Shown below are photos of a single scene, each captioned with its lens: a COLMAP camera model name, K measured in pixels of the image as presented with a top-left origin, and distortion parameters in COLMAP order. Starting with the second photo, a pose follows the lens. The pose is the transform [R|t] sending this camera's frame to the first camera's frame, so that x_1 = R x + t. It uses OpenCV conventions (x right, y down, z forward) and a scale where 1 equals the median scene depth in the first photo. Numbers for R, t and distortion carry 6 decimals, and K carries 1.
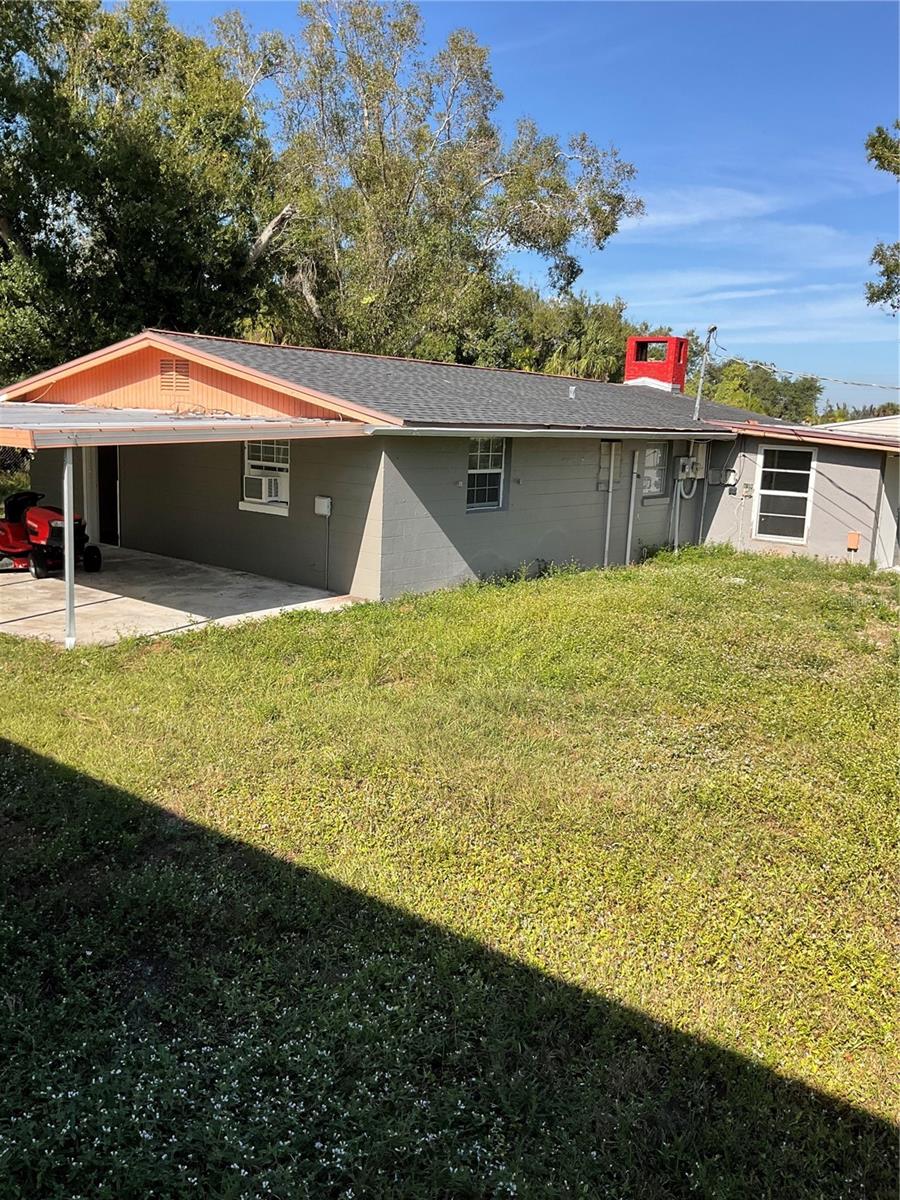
lens RADIAL K [[1001.4, 0, 452.8], [0, 1001.4, 596.8], [0, 0, 1]] dist [0.137347, -0.239188]
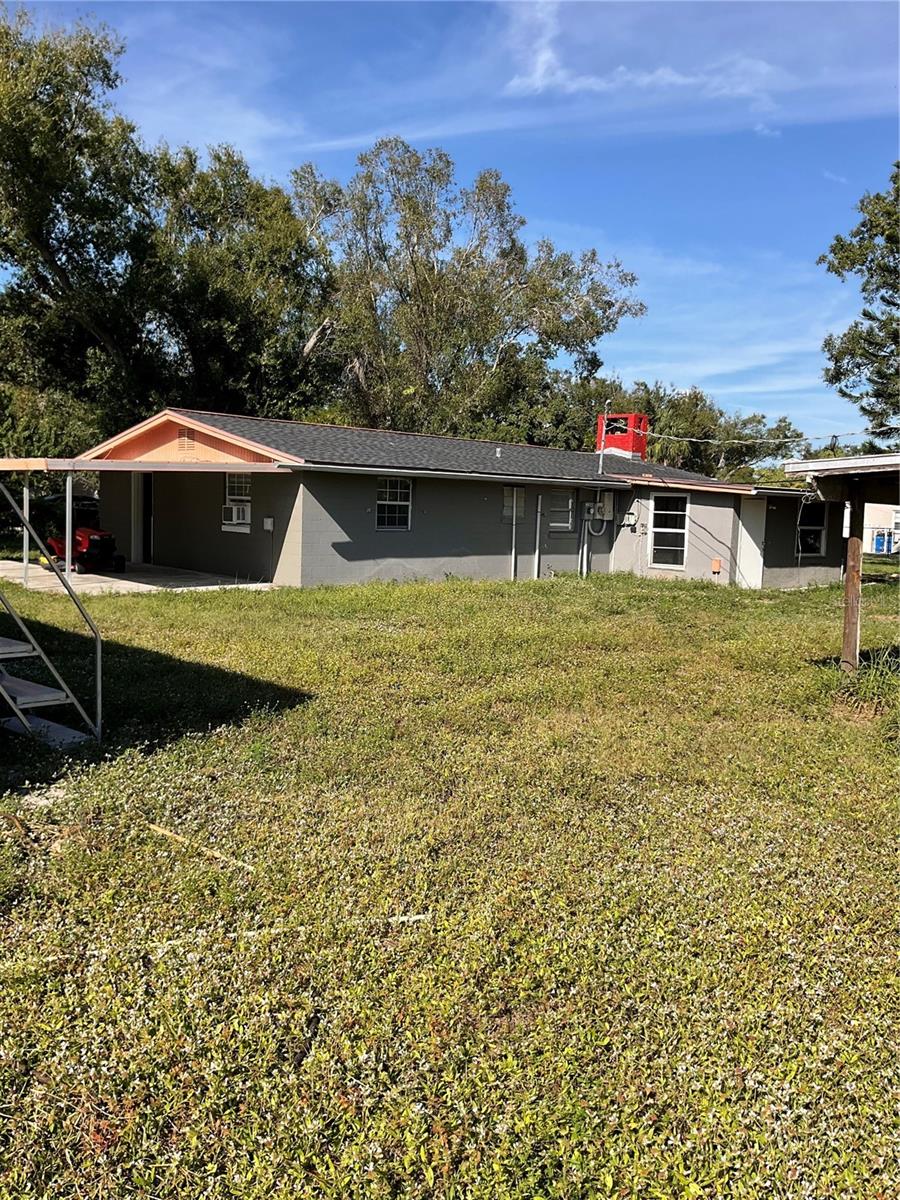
lens RADIAL K [[1001.4, 0, 452.8], [0, 1001.4, 596.8], [0, 0, 1]] dist [0.137347, -0.239188]
pose [[0.991634, 0.004329, -0.129006, 0.220876], [-0.015919, 0.995910, -0.088942, 0.095248], [0.128094, 0.090251, 0.987647, -0.260779]]
